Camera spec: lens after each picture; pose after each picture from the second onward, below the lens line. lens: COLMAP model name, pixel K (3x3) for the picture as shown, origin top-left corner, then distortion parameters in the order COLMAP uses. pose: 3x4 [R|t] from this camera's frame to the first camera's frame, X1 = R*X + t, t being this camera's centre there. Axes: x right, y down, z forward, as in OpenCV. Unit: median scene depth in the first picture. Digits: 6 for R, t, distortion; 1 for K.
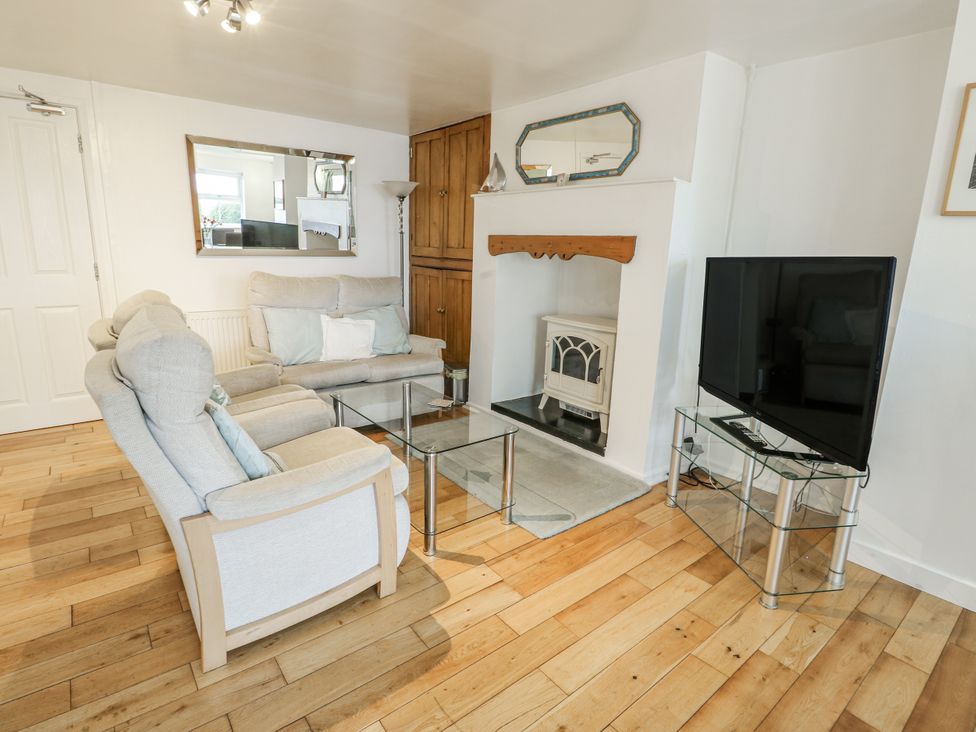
lens RADIAL K [[514.8, 0, 490.5], [0, 514.8, 362.5], [0, 0, 1]] dist [0.007220, -0.000148]
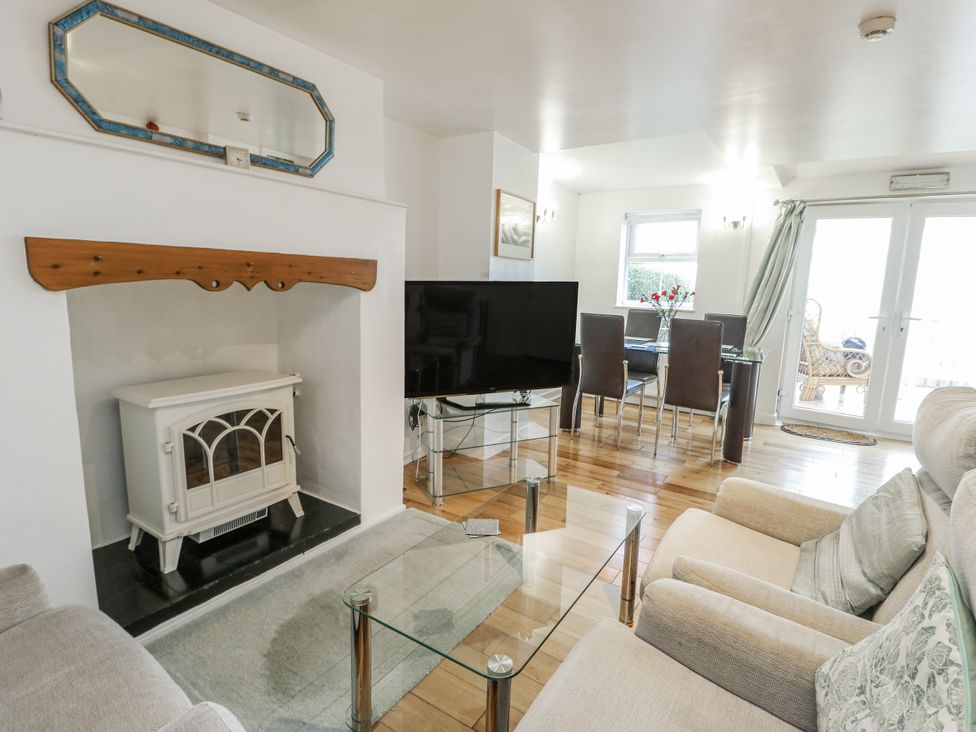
lens RADIAL K [[514.8, 0, 490.1], [0, 514.8, 363.4], [0, 0, 1]] dist [0.007220, -0.000148]
pose [[-0.314298, -0.191186, 0.929873, -0.525665], [0.174381, 0.951217, 0.254516, -0.218932], [-0.933171, 0.242146, -0.265626, 0.898002]]
